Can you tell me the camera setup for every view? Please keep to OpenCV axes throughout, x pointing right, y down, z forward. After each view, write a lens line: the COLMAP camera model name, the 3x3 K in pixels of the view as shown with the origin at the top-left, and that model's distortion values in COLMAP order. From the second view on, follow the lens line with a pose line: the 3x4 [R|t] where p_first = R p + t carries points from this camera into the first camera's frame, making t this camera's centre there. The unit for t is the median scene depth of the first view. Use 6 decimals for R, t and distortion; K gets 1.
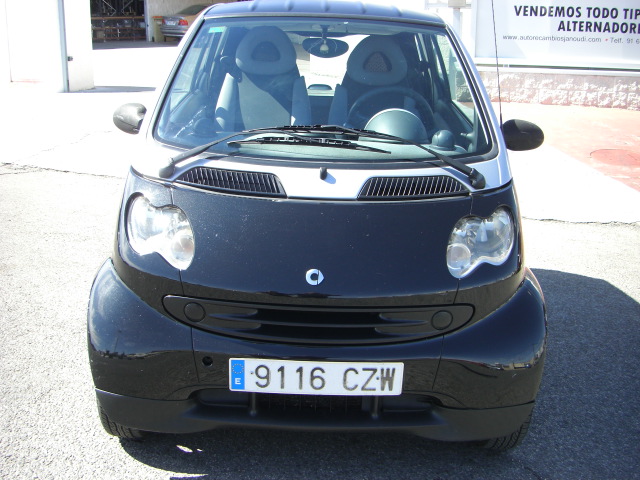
lens RADIAL K [[707.2, 0, 319.0], [0, 707.2, 239.8], [0, 0, 1]] dist [-0.142408, 0.000000]
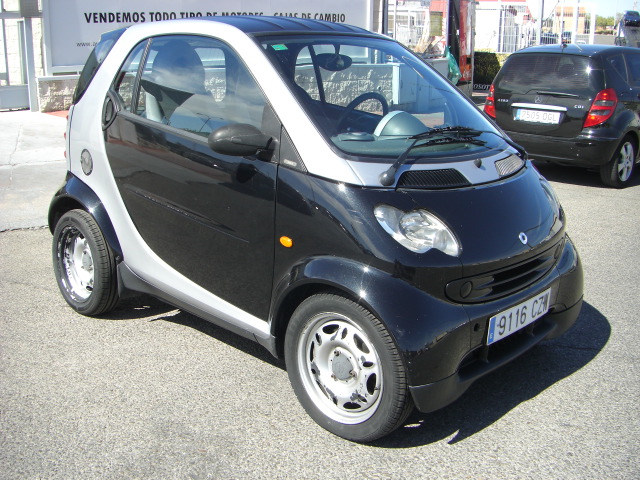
lens RADIAL K [[707.2, 0, 320.7], [0, 707.2, 240.1], [0, 0, 1]] dist [-0.142408, 0.000000]
pose [[0.687279, -0.200855, 0.698072, -1.122828], [0.201641, 0.975996, 0.082298, -0.122278], [-0.697846, 0.084198, 0.711282, 0.311926]]
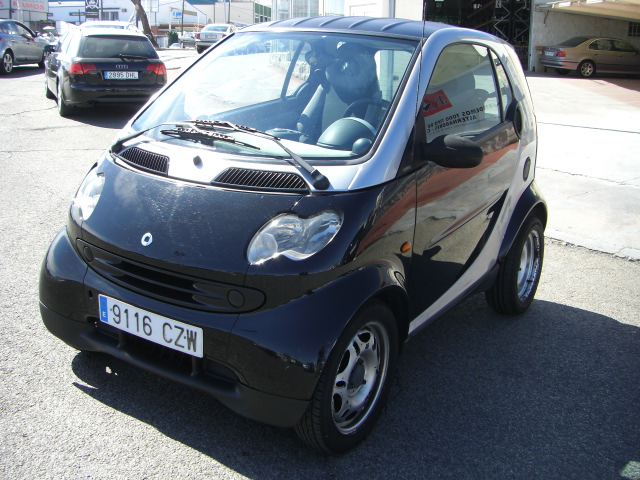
lens RADIAL K [[707.2, 0, 320.2], [0, 707.2, 238.9], [0, 0, 1]] dist [-0.142408, 0.000000]
pose [[0.840204, 0.153112, -0.520206, 0.820816], [-0.174961, 0.984549, 0.007195, -0.008379], [0.513270, 0.084970, 0.854011, 0.117561]]
